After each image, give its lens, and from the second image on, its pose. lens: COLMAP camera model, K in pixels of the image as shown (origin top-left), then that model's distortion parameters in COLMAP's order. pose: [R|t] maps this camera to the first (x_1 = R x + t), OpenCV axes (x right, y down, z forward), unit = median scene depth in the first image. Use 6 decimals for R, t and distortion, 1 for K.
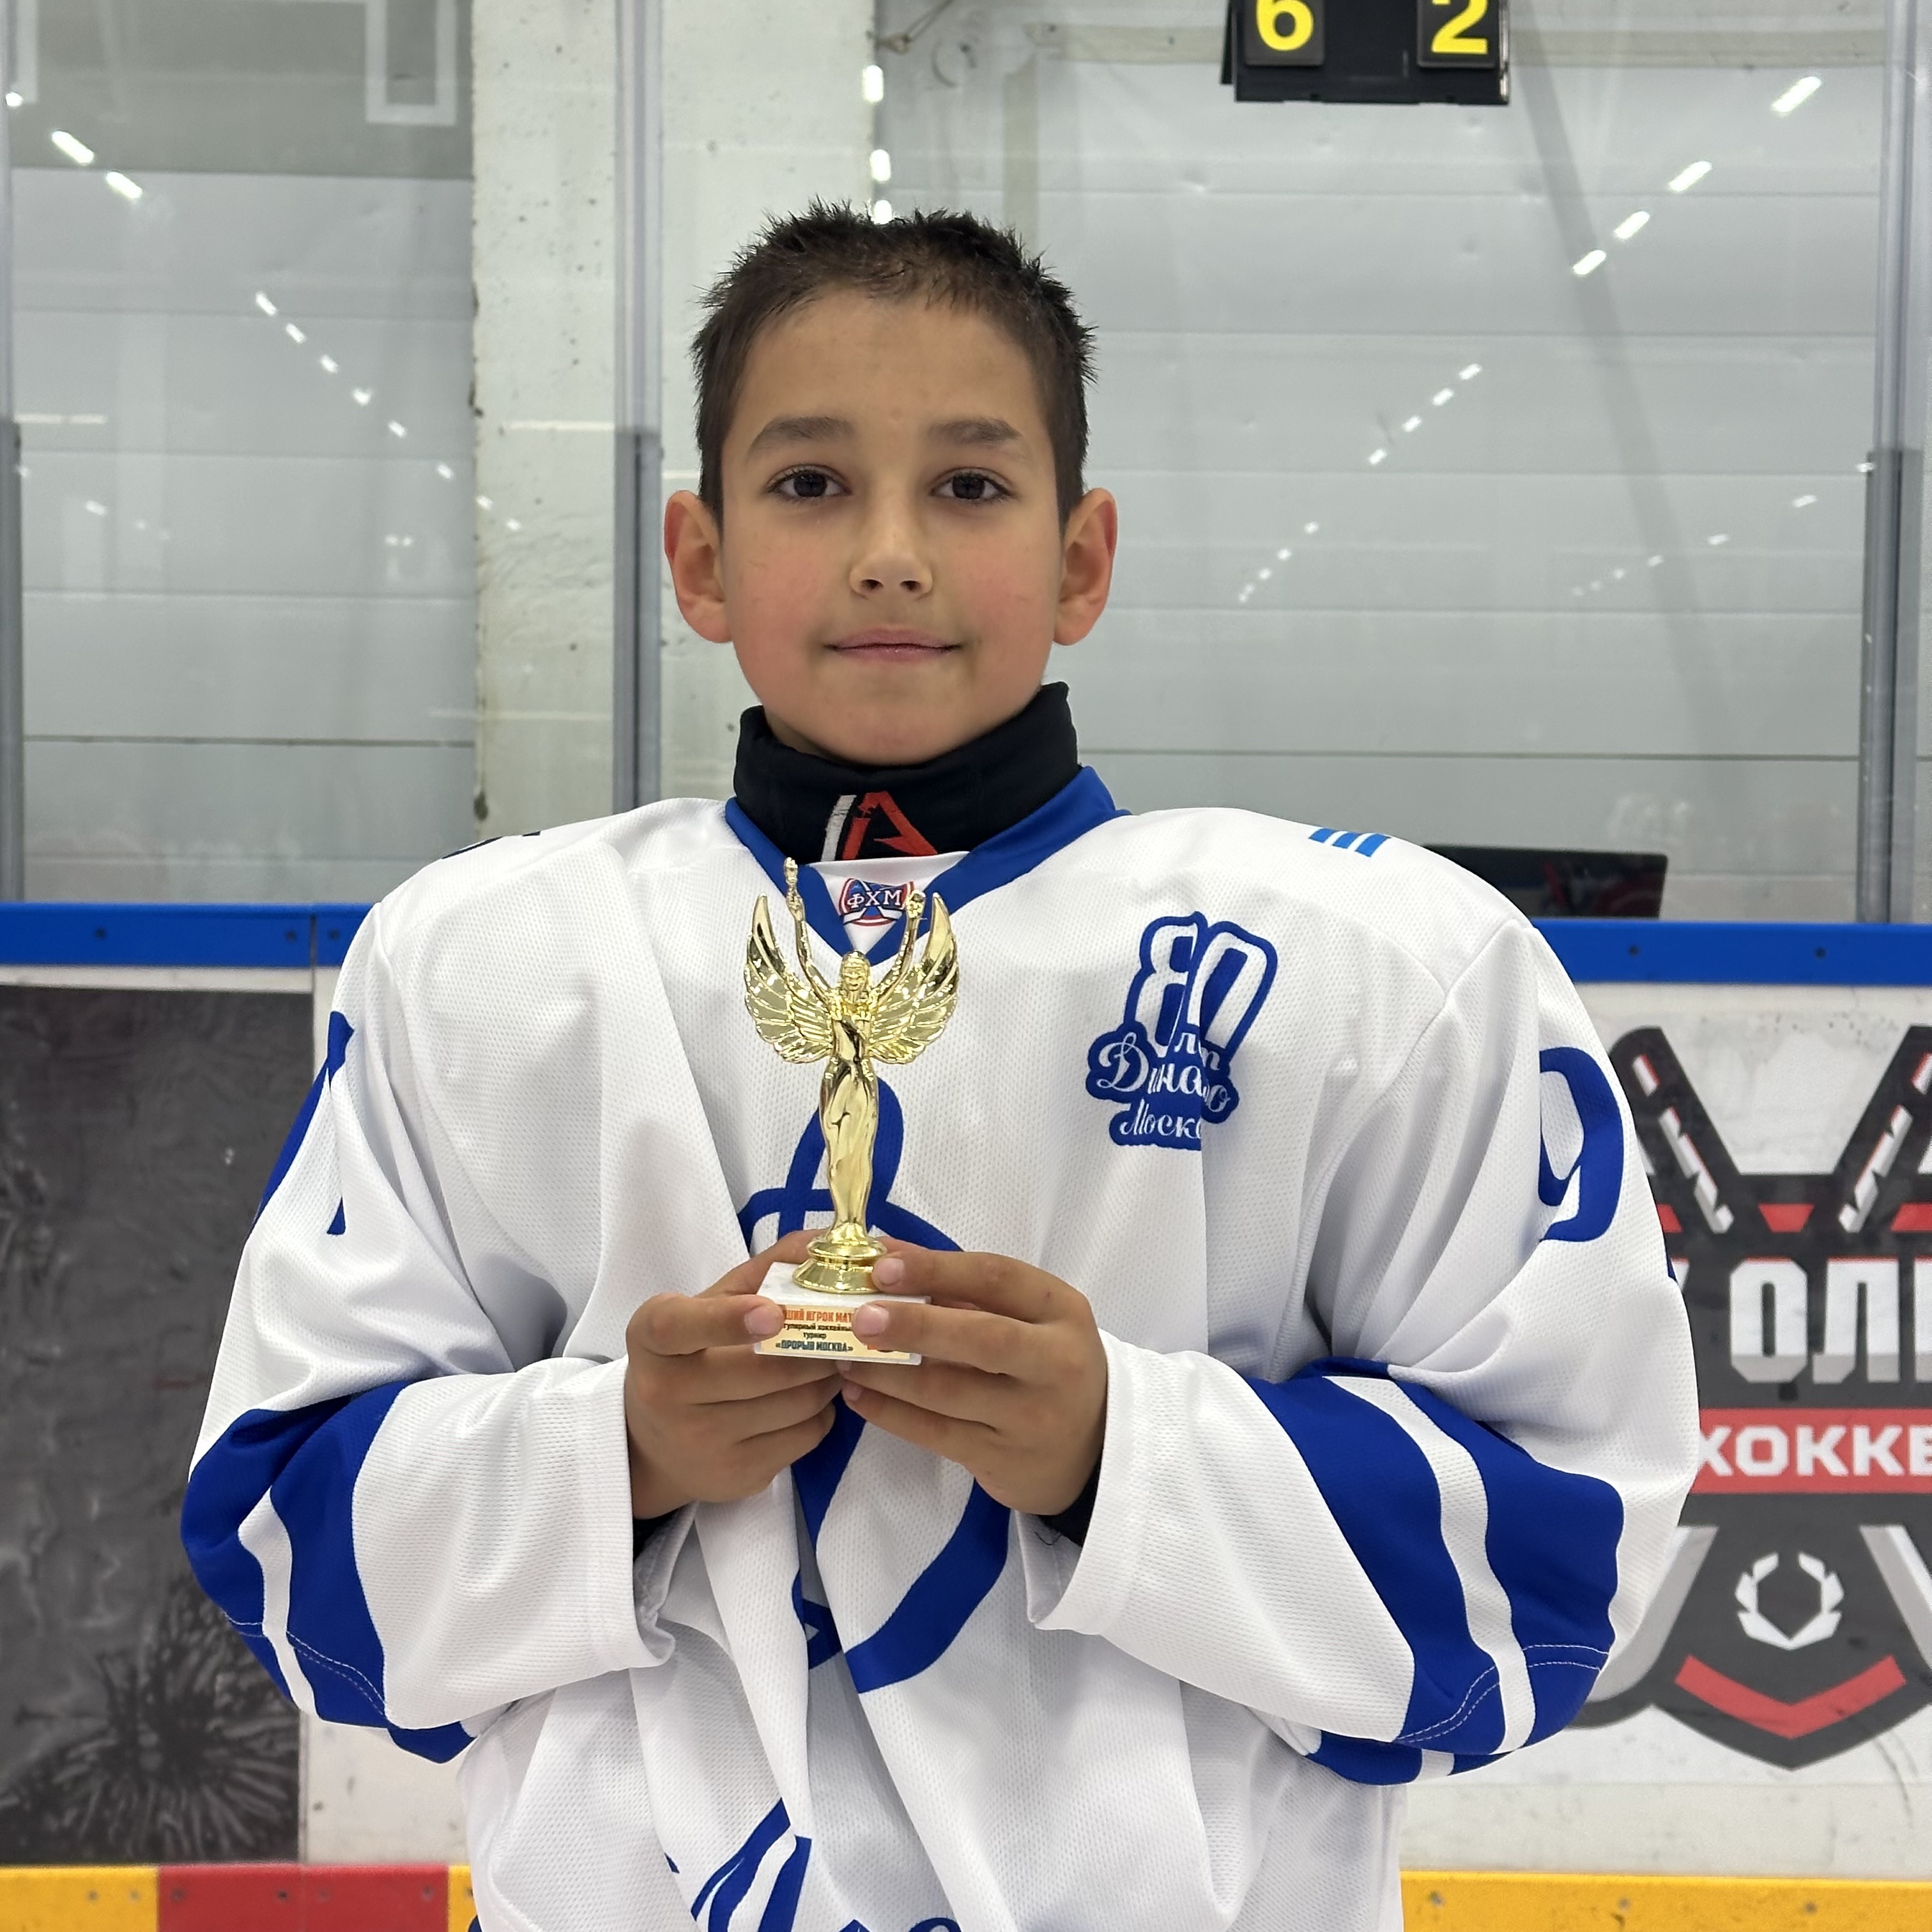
lens RADIAL K [[3511.4, 0, 989.5], [0, 3511.4, 990.1], [0, 0, 1]] dist [0.126443, 0.000000]
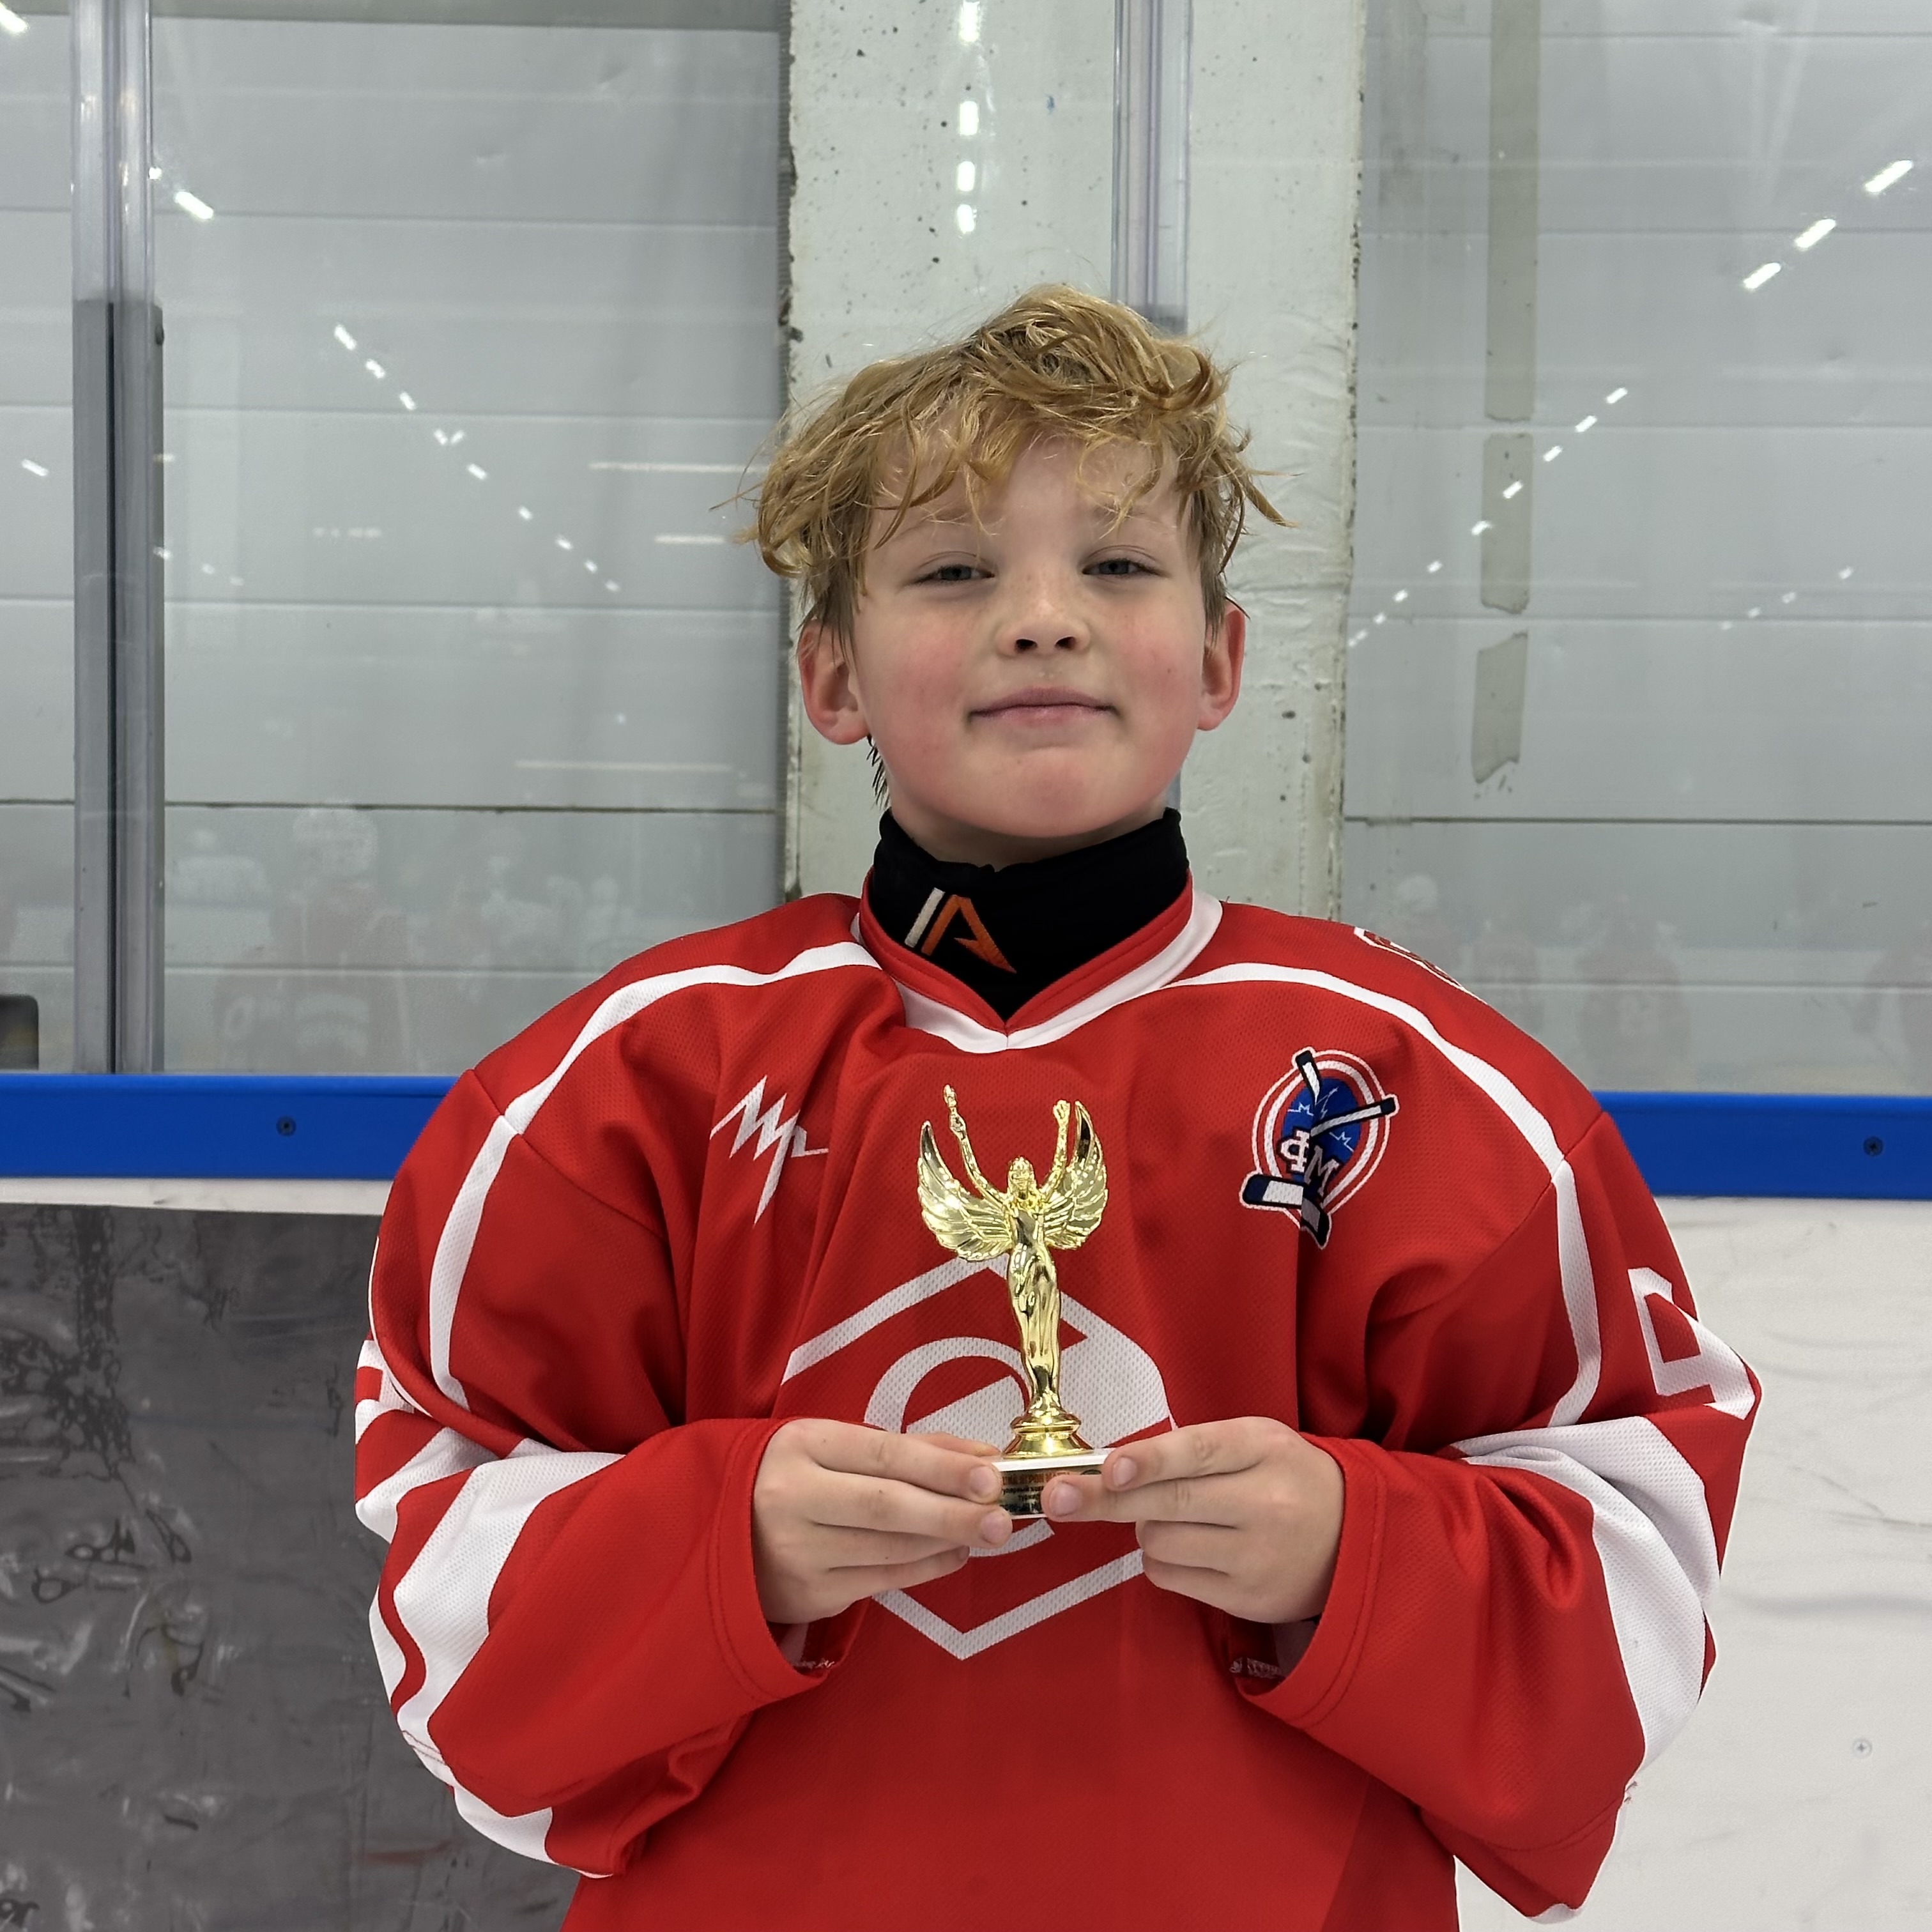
lens RADIAL K [[3511.4, 0, 960.1], [0, 3511.4, 984.8], [0, 0, 1]] dist [0.126443, 0.000000]
pose [[0.999813, 0.001653, -0.019243, -0.119909], [-0.001952, 0.999878, -0.015528, -0.030744], [0.019214, 0.015563, 0.999694, 0.379006]]
